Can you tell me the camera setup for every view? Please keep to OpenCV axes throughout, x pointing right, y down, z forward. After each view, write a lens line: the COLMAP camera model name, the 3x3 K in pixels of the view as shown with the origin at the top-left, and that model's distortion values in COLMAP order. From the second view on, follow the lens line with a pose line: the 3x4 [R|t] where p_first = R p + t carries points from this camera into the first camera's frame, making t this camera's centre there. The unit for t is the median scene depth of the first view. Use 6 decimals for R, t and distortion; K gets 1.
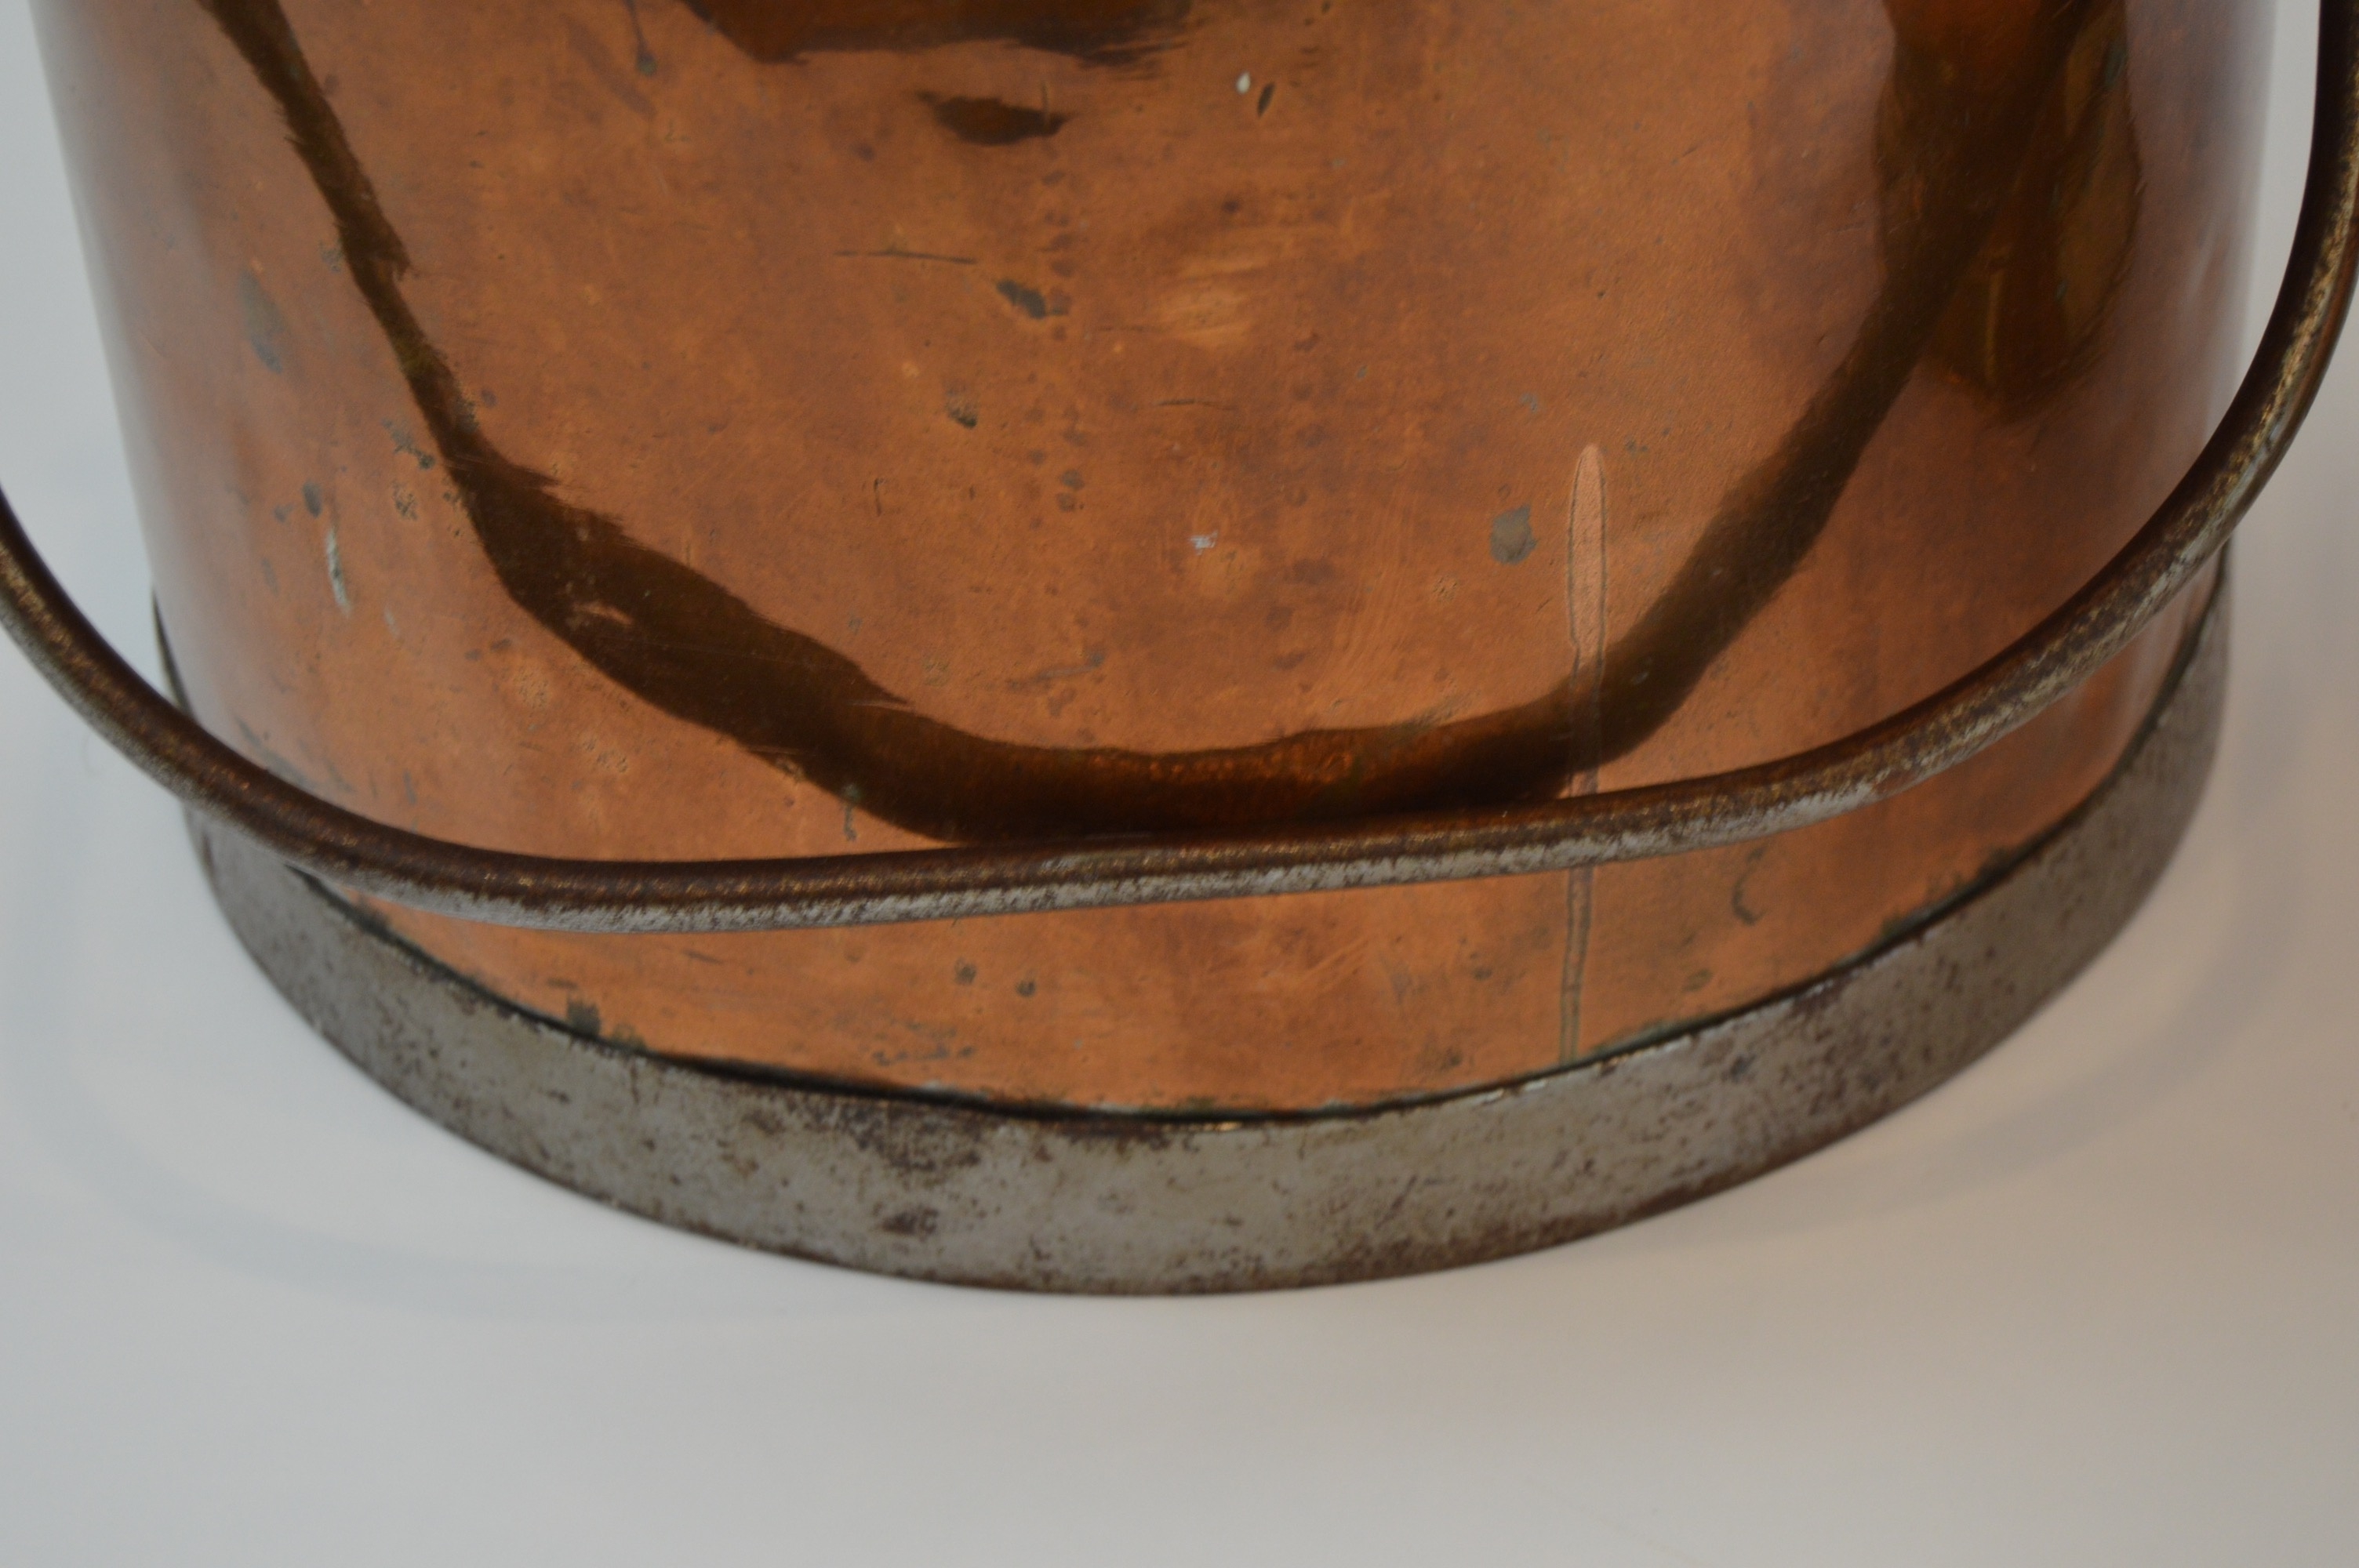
lens RADIAL K [[5314.0, 0, 1191.2], [0, 5314.0, 781.8], [0, 0, 1]] dist [-0.031841, 0.000000]
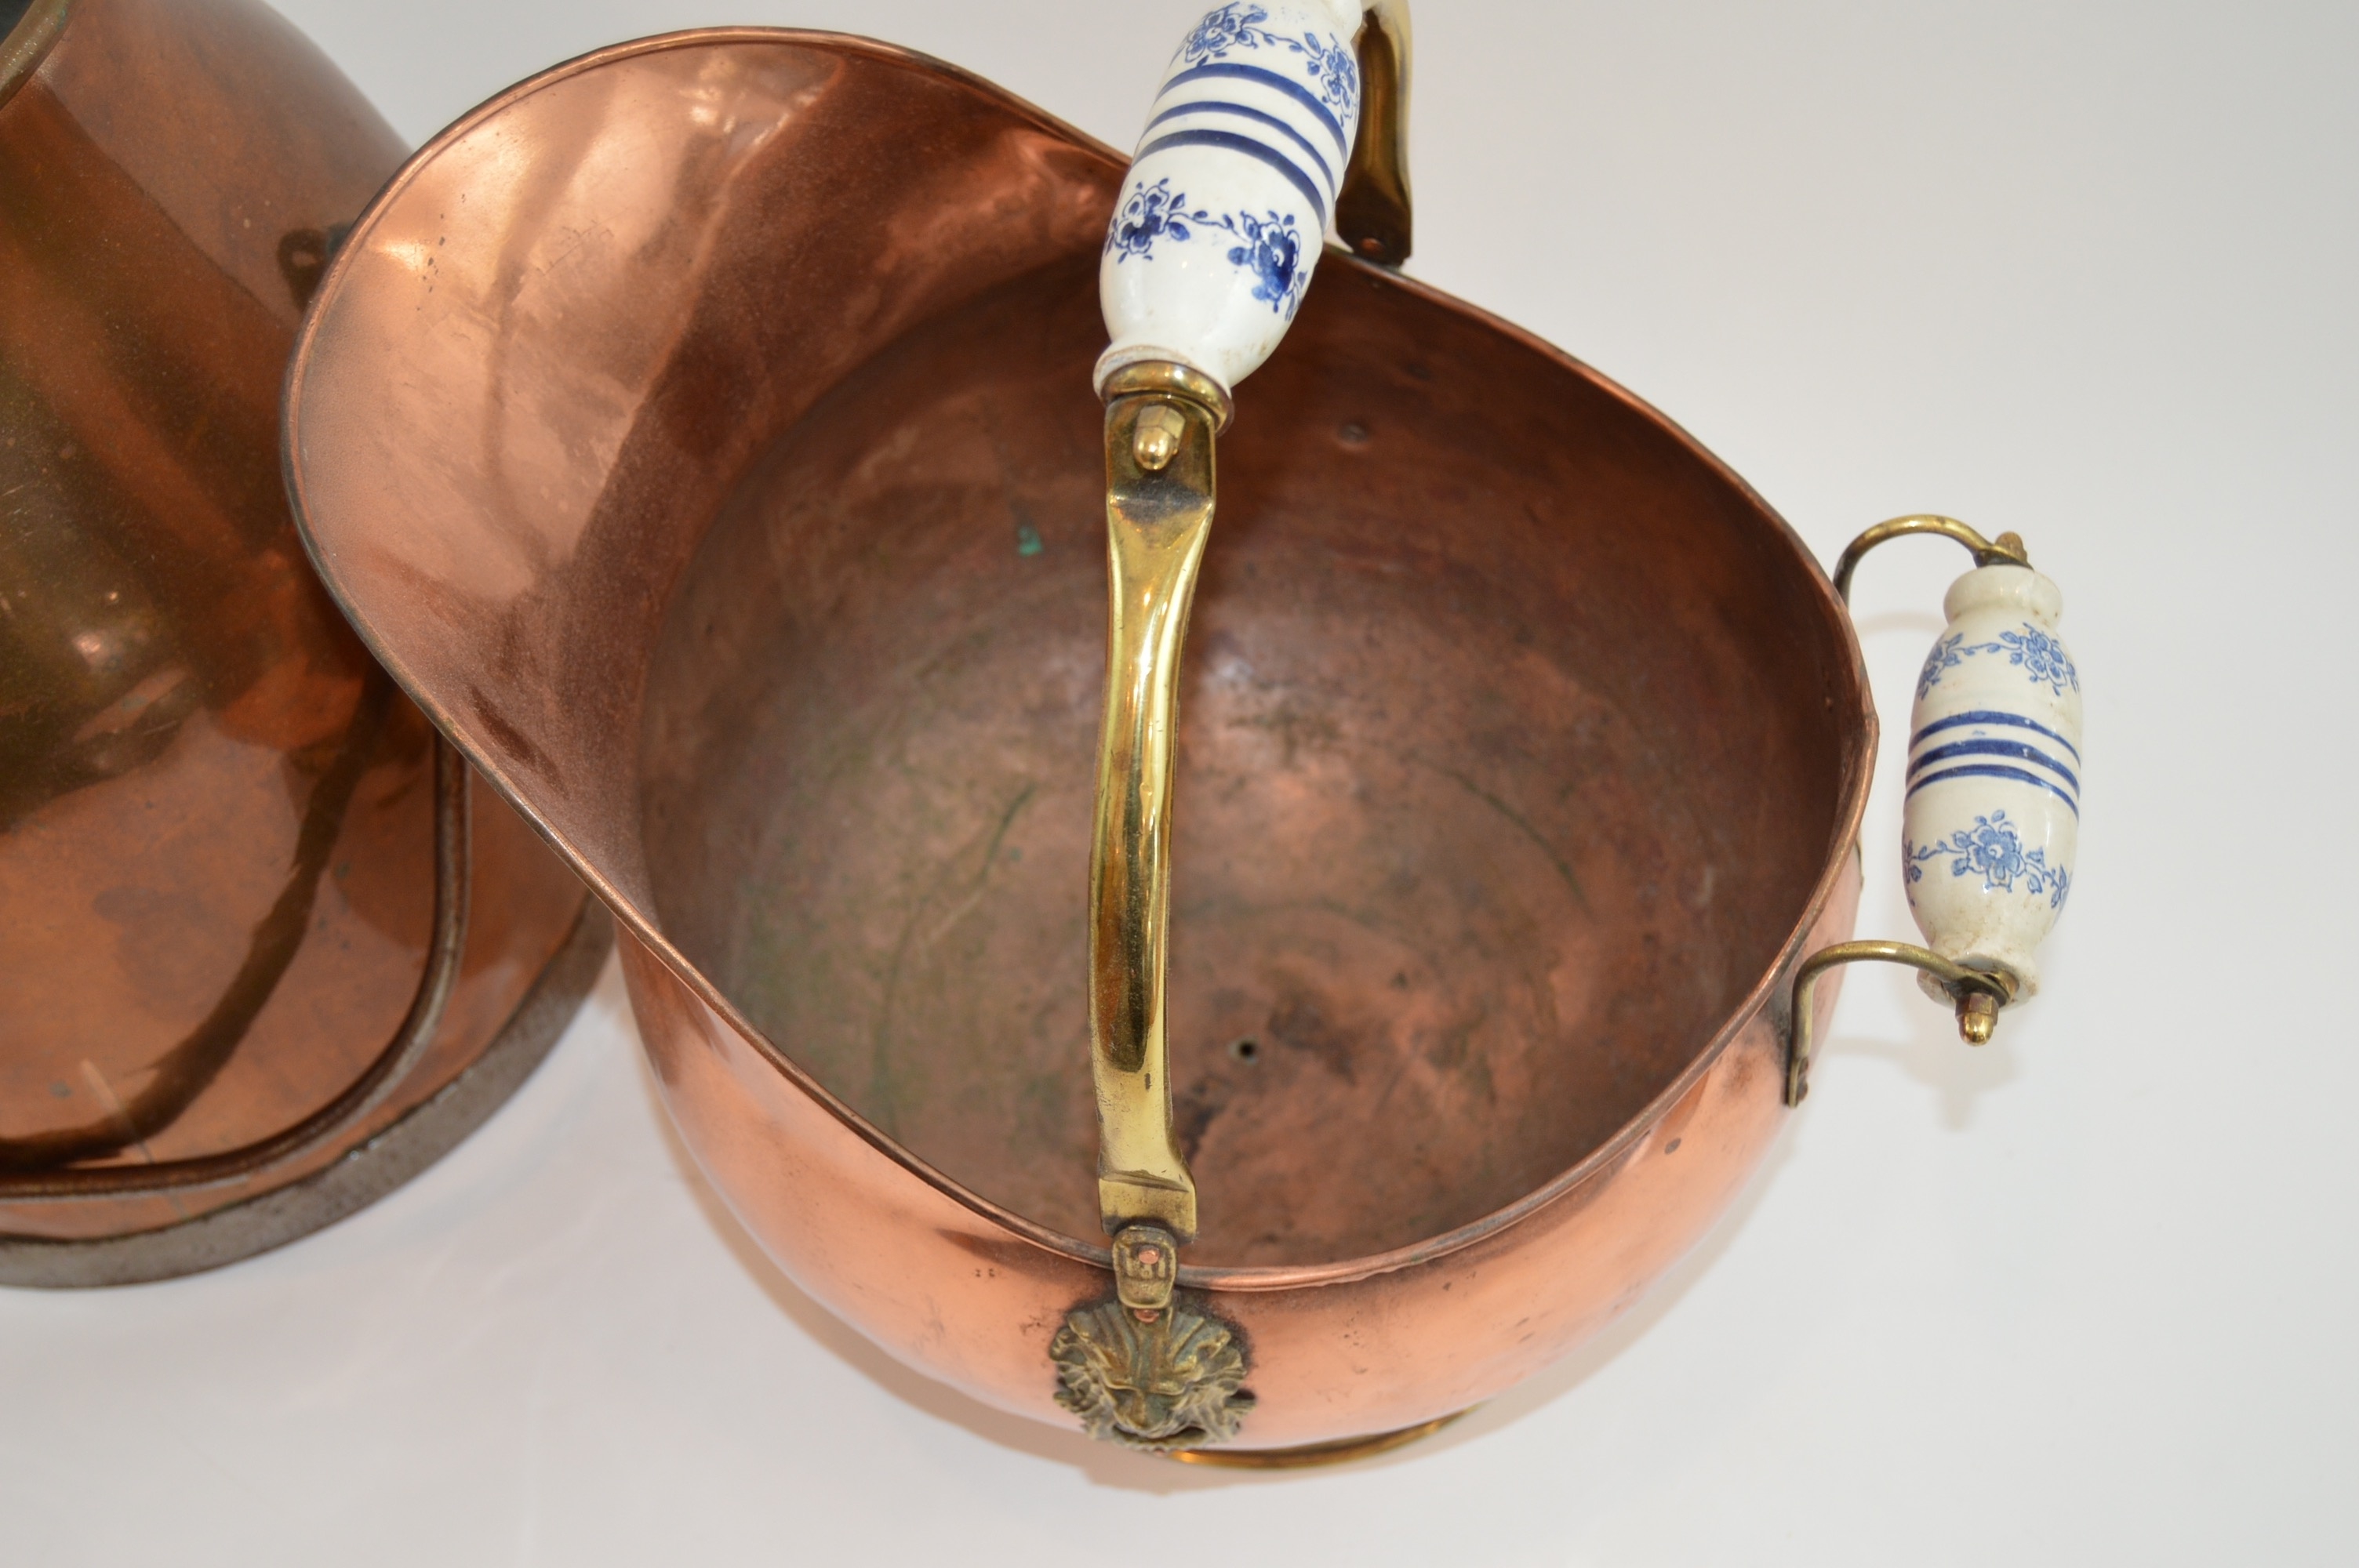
lens RADIAL K [[3261.1, 0, 1182.4], [0, 3261.1, 781.3], [0, 0, 1]] dist [-0.032217, 0.000000]
pose [[0.999310, 0.030949, -0.020512, 0.525766], [-0.023005, 0.949731, 0.312219, -0.572575], [0.029143, -0.311532, 0.949789, -0.227214]]
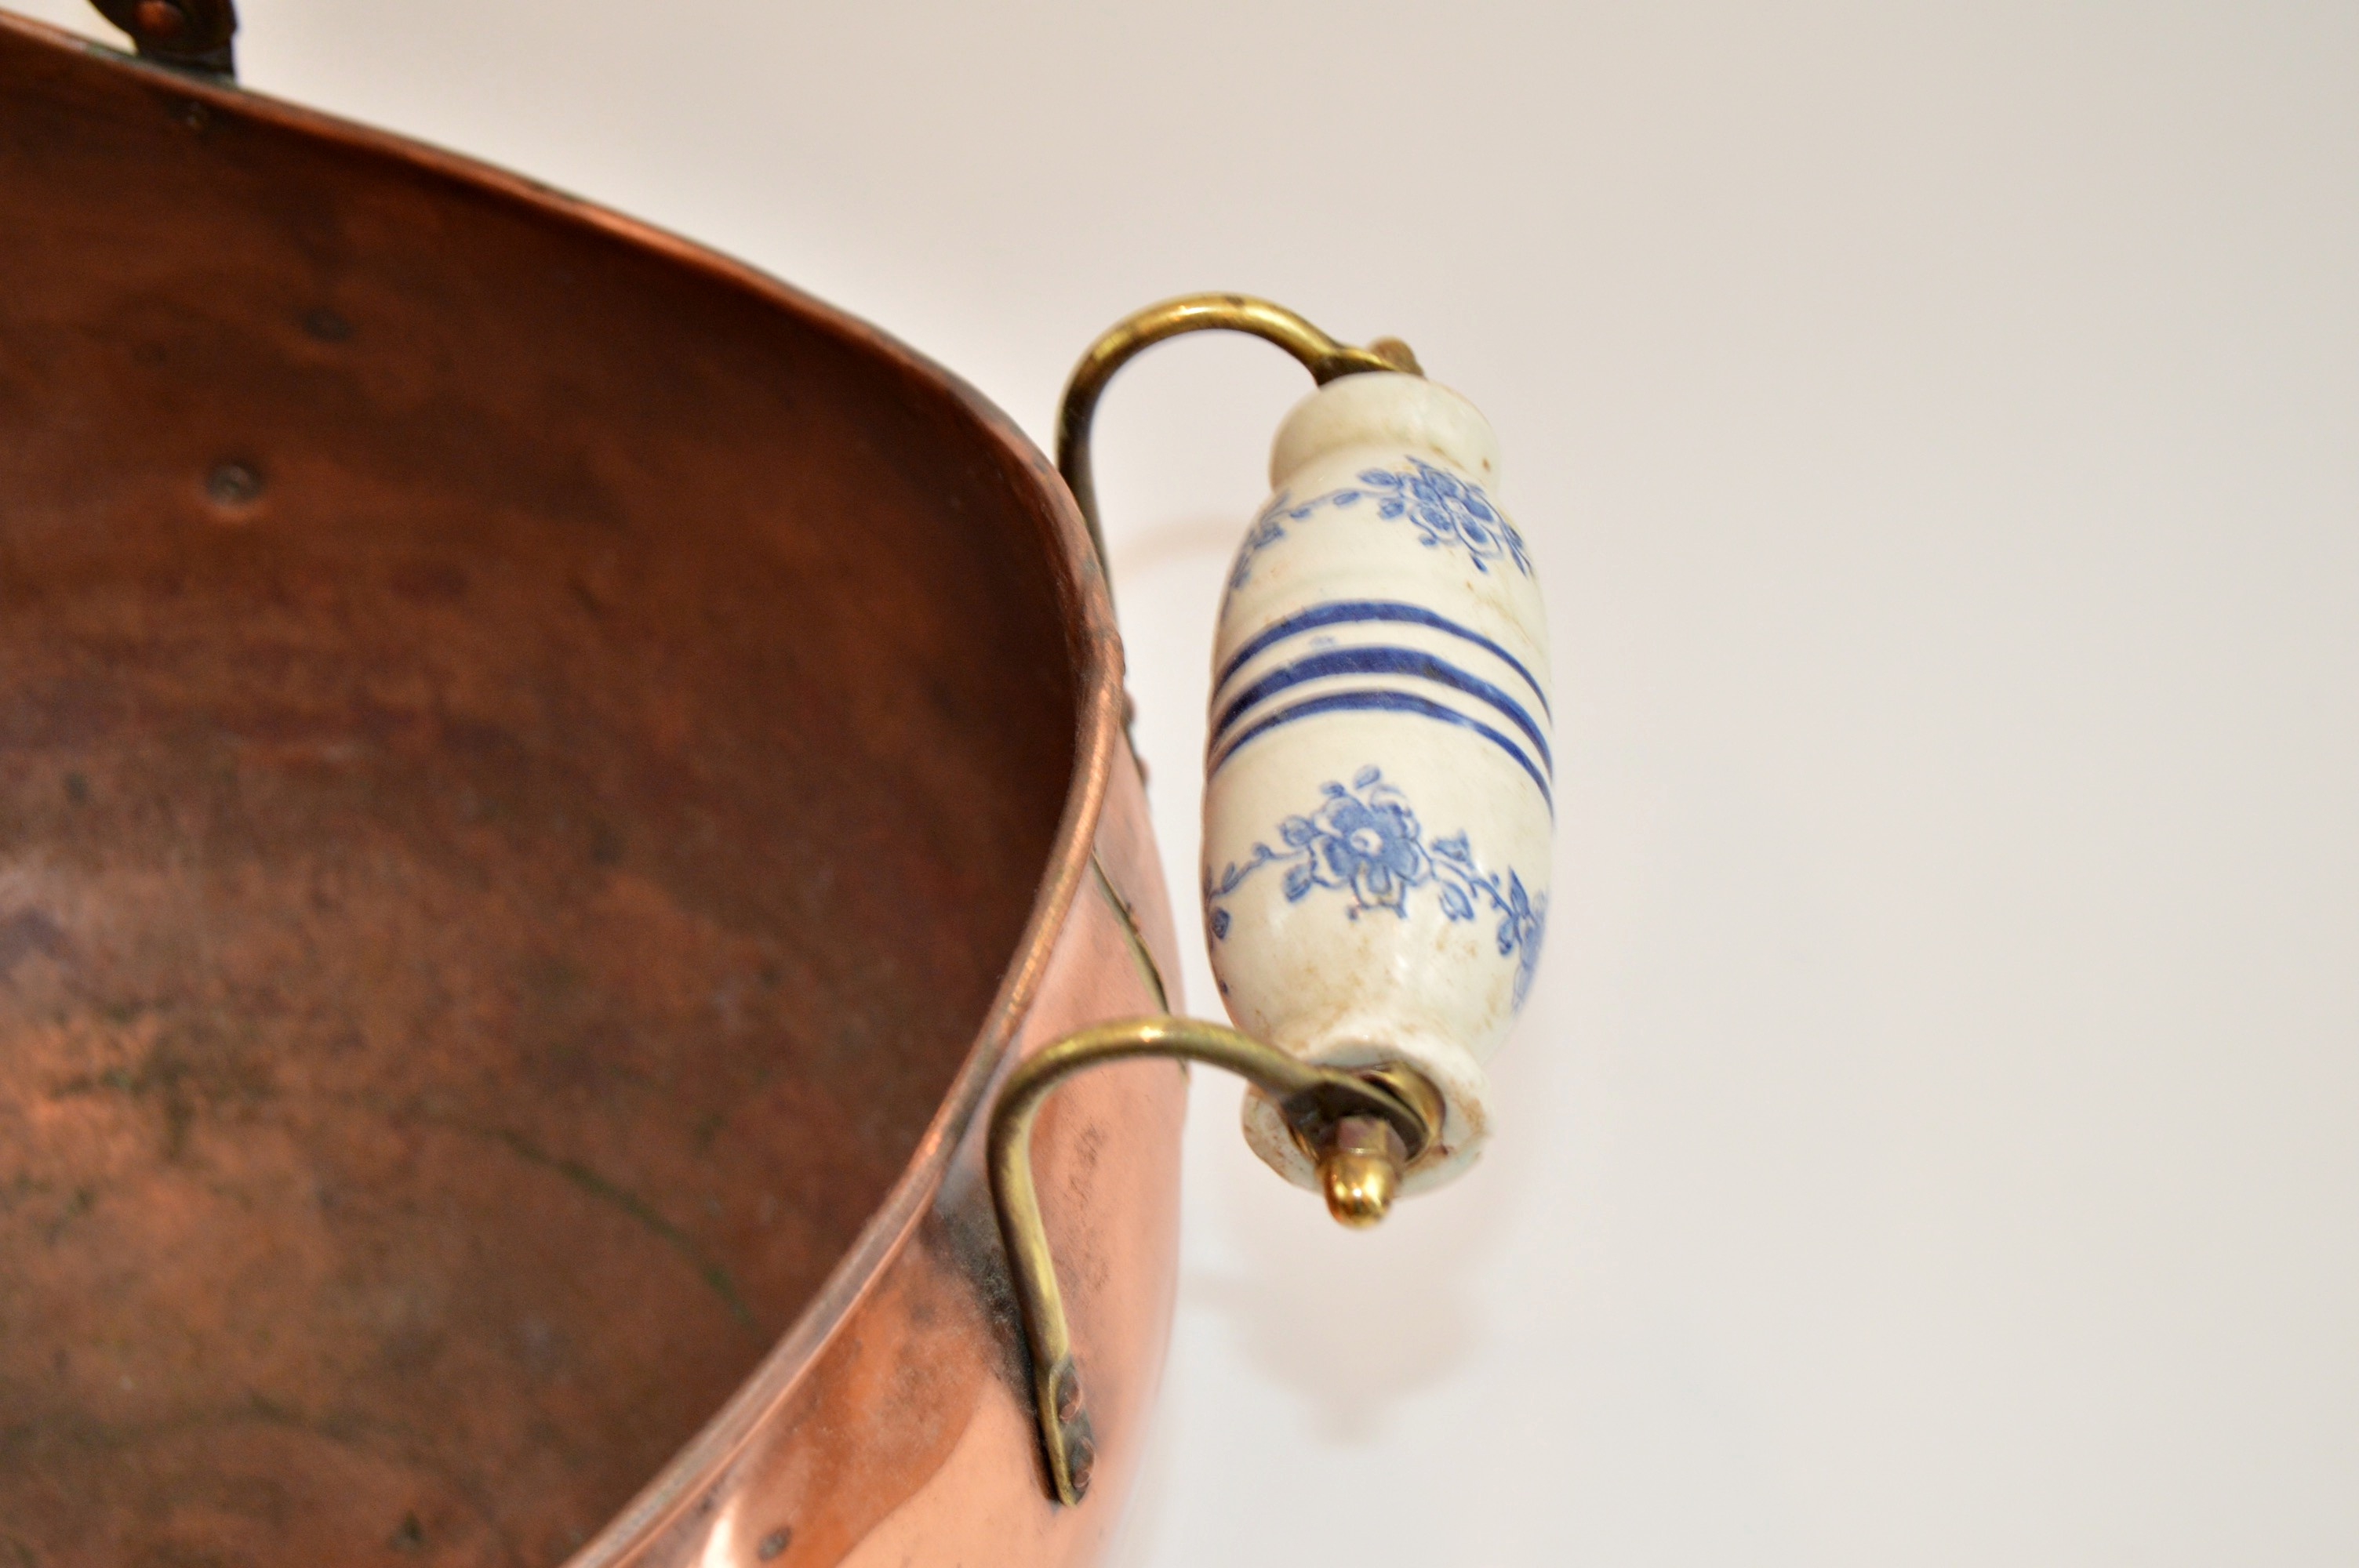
lens RADIAL K [[5314.0, 0, 1180.5], [0, 5314.0, 789.0], [0, 0, 1]] dist [-0.031841, 0.000000]
pose [[0.994657, -0.062194, 0.082396, 0.673255], [0.054272, 0.993985, 0.095125, -0.313109], [-0.087816, -0.090145, 0.992049, -0.044031]]
